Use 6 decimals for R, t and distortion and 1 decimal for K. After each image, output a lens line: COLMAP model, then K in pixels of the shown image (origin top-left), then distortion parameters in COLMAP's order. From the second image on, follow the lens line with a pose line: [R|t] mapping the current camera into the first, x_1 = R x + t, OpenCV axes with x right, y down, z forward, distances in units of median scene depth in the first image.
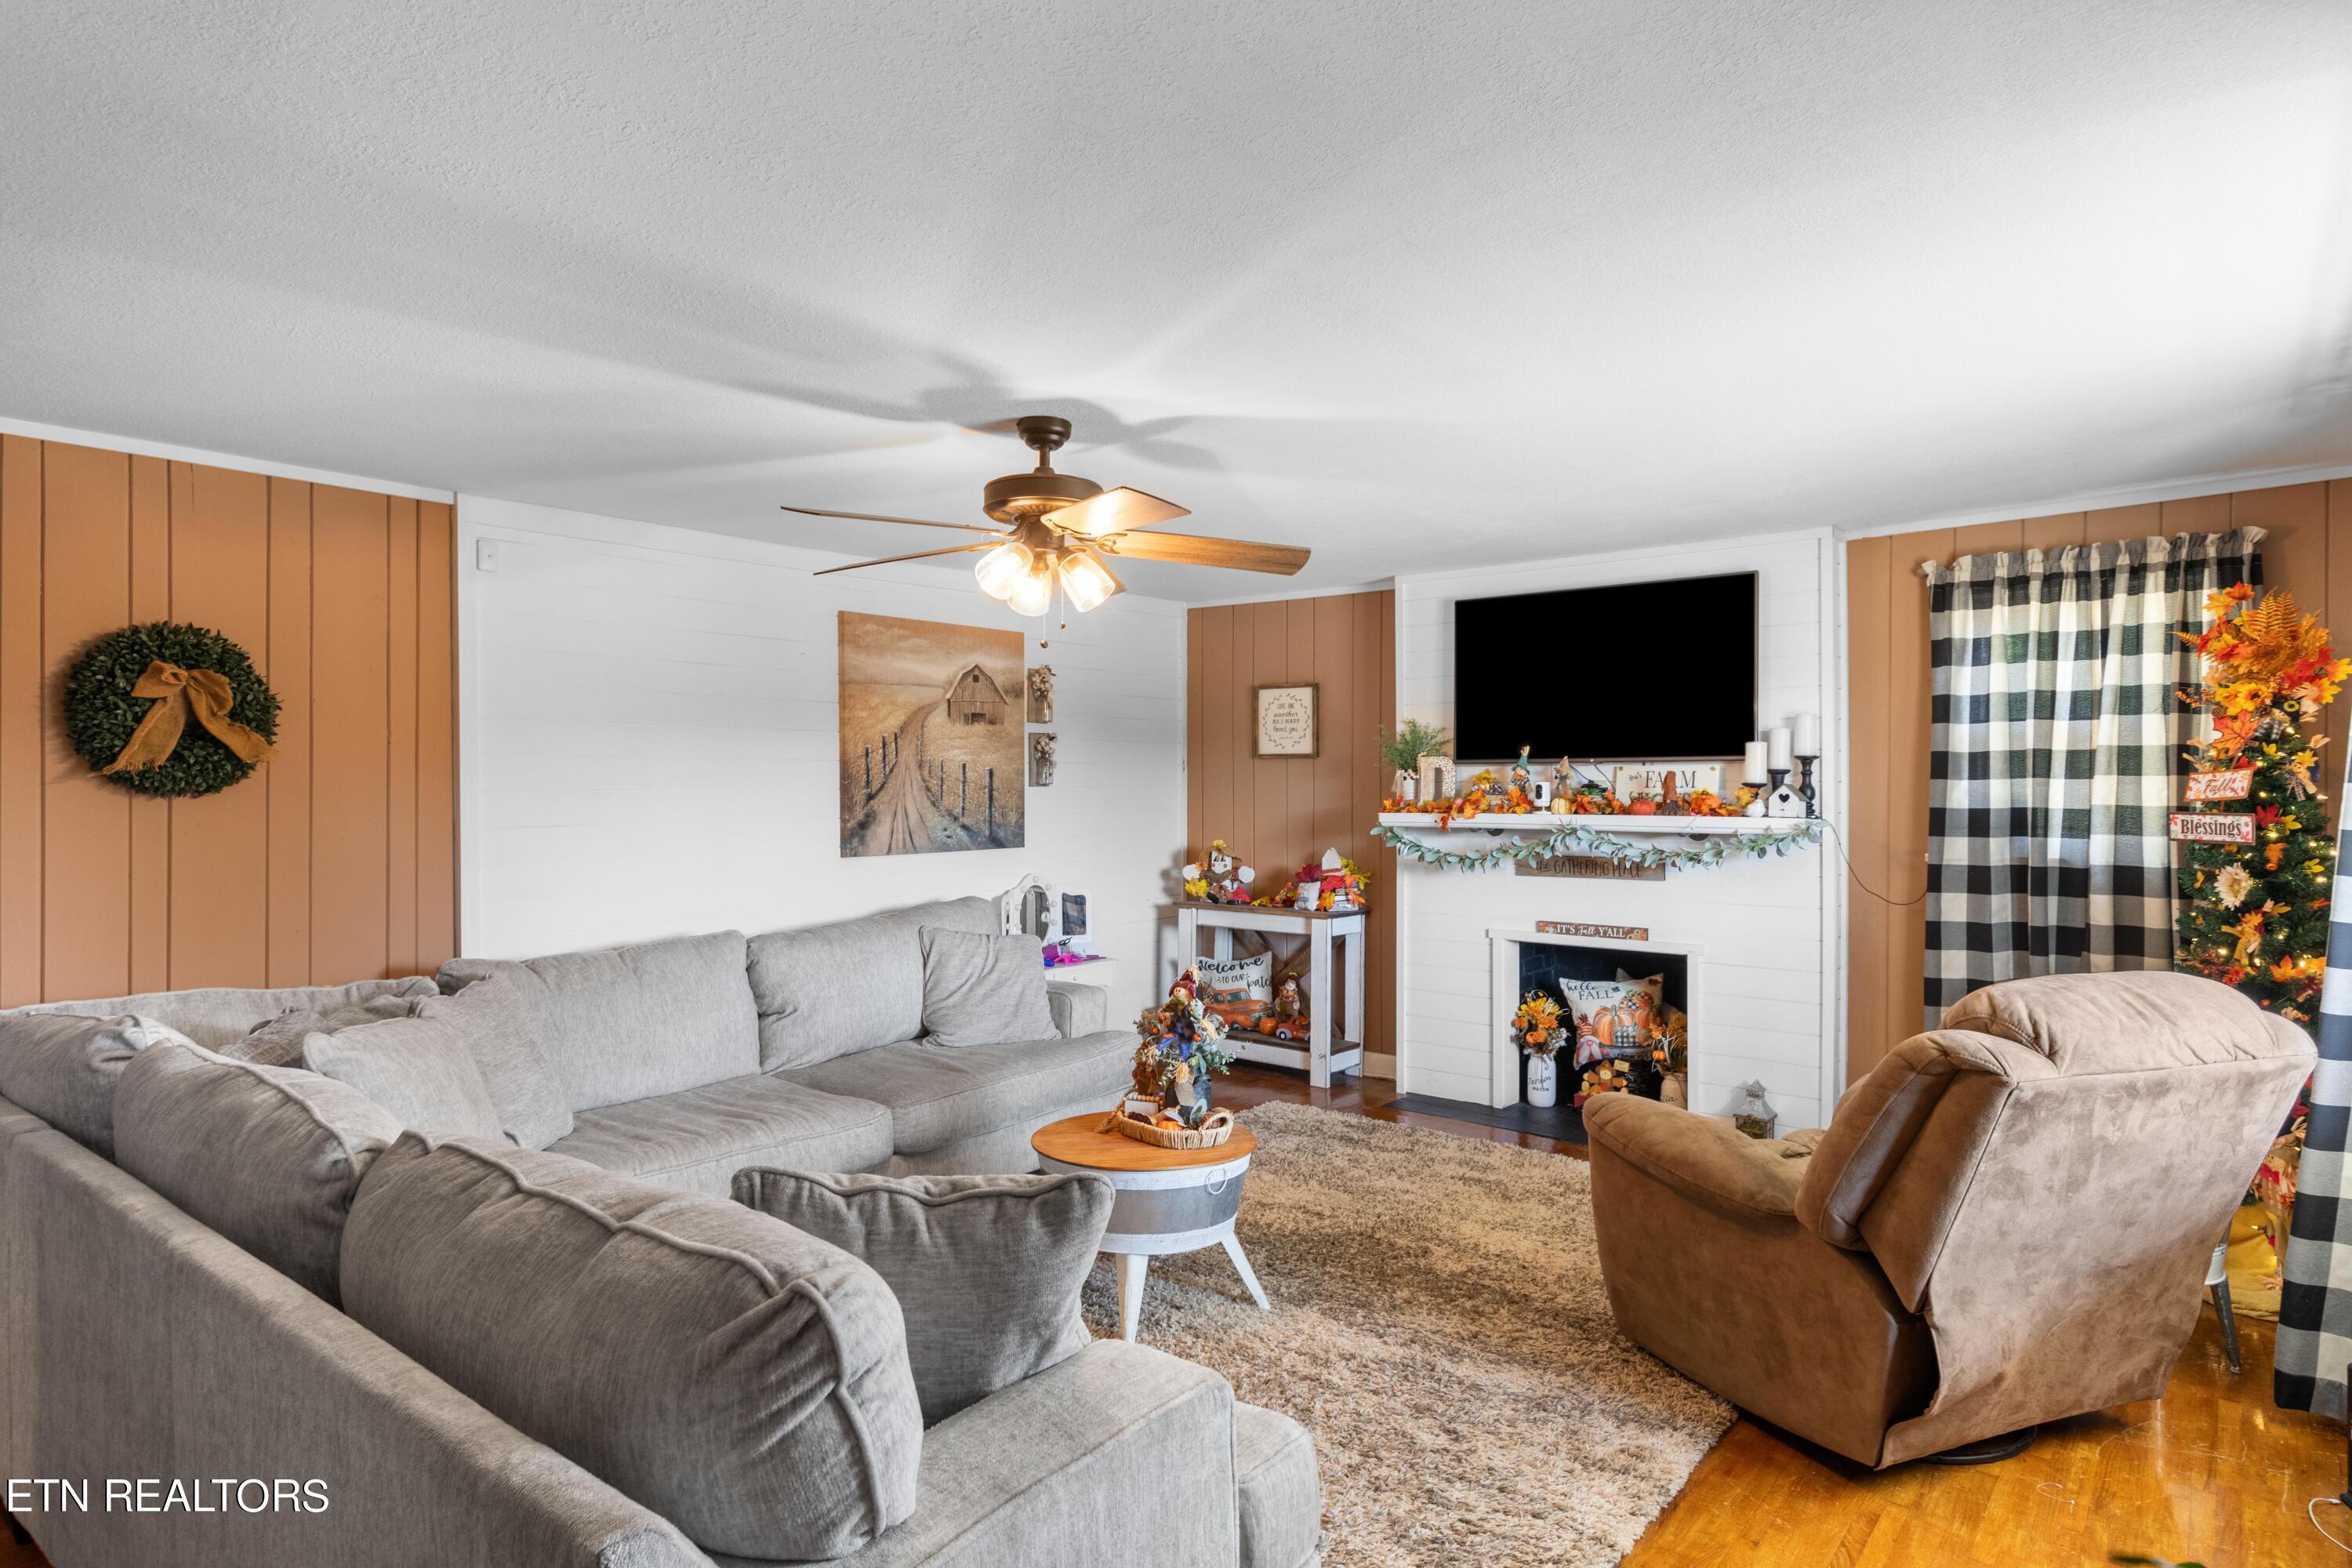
lens RADIAL K [[1285.7, 0, 1174.9], [0, 1285.7, 782.5], [0, 0, 1]] dist [-0.001061, -0.000150]
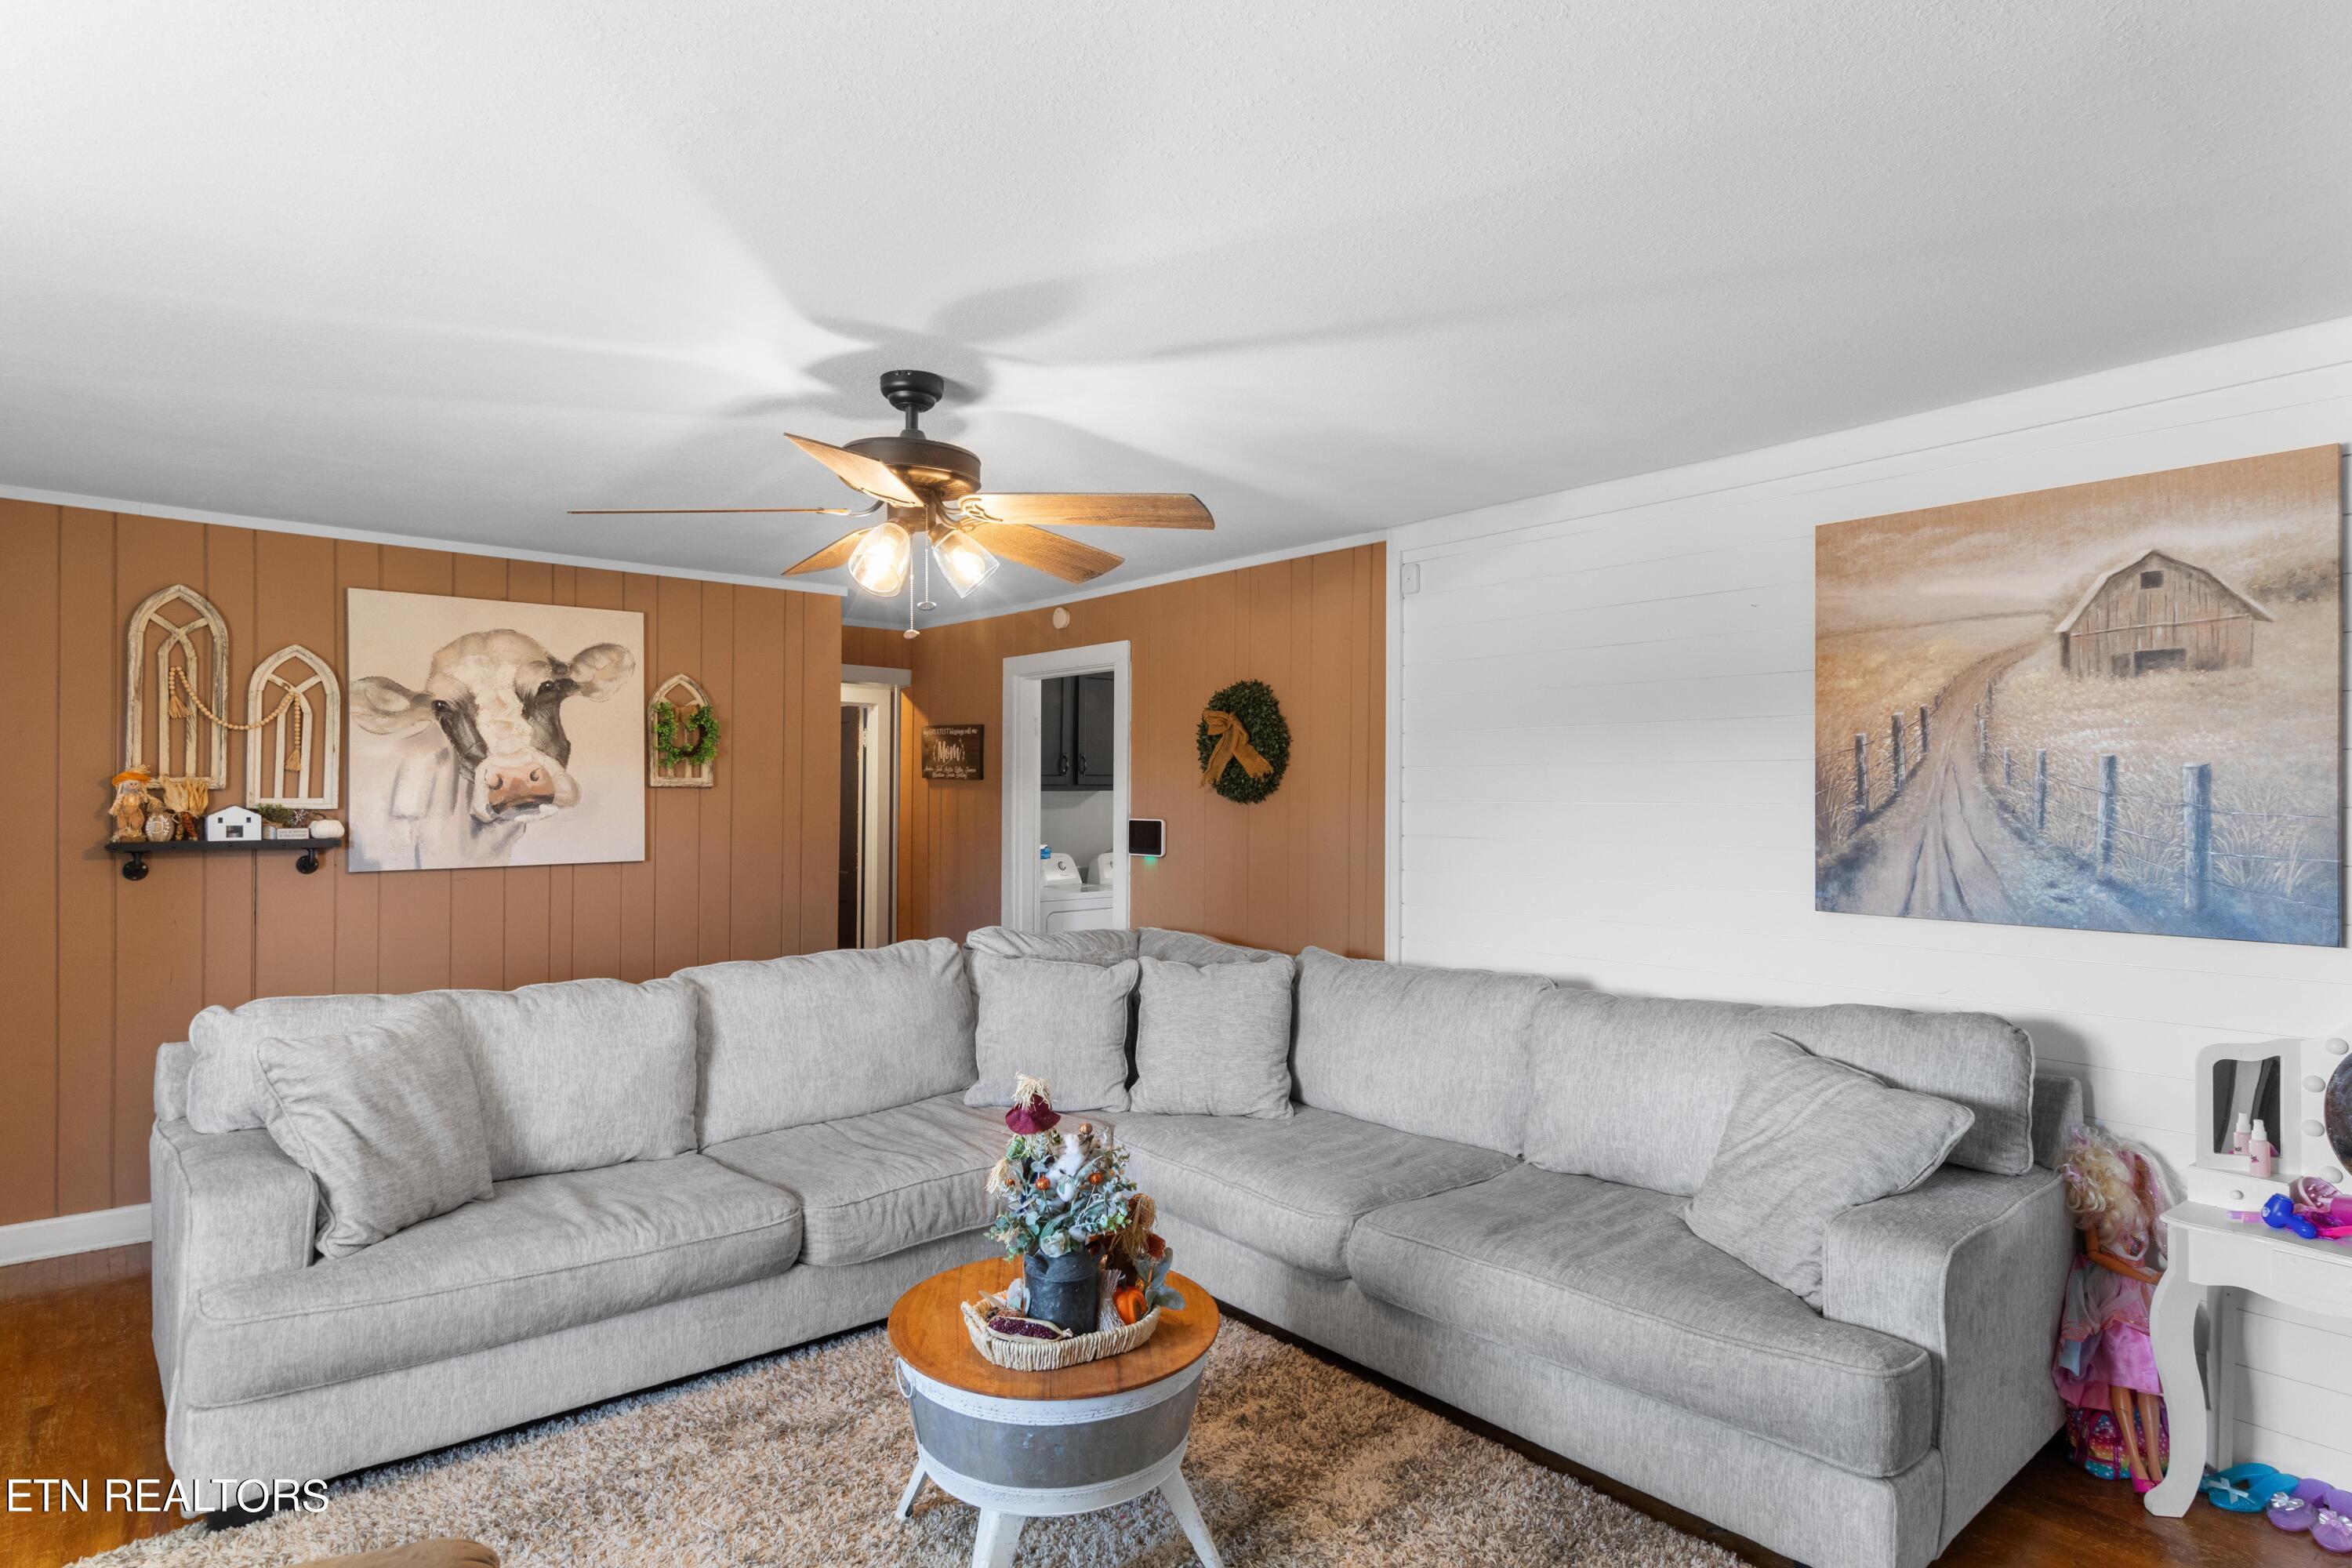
lens RADIAL K [[1285.7, 0, 1174.6], [0, 1285.7, 785.0], [0, 0, 1]] dist [-0.001061, -0.000150]
pose [[-0.198115, -0.004702, -0.980168, 0.415088], [-0.002113, 0.999988, -0.004370, -0.000814], [0.980177, 0.001206, -0.198122, 0.780505]]
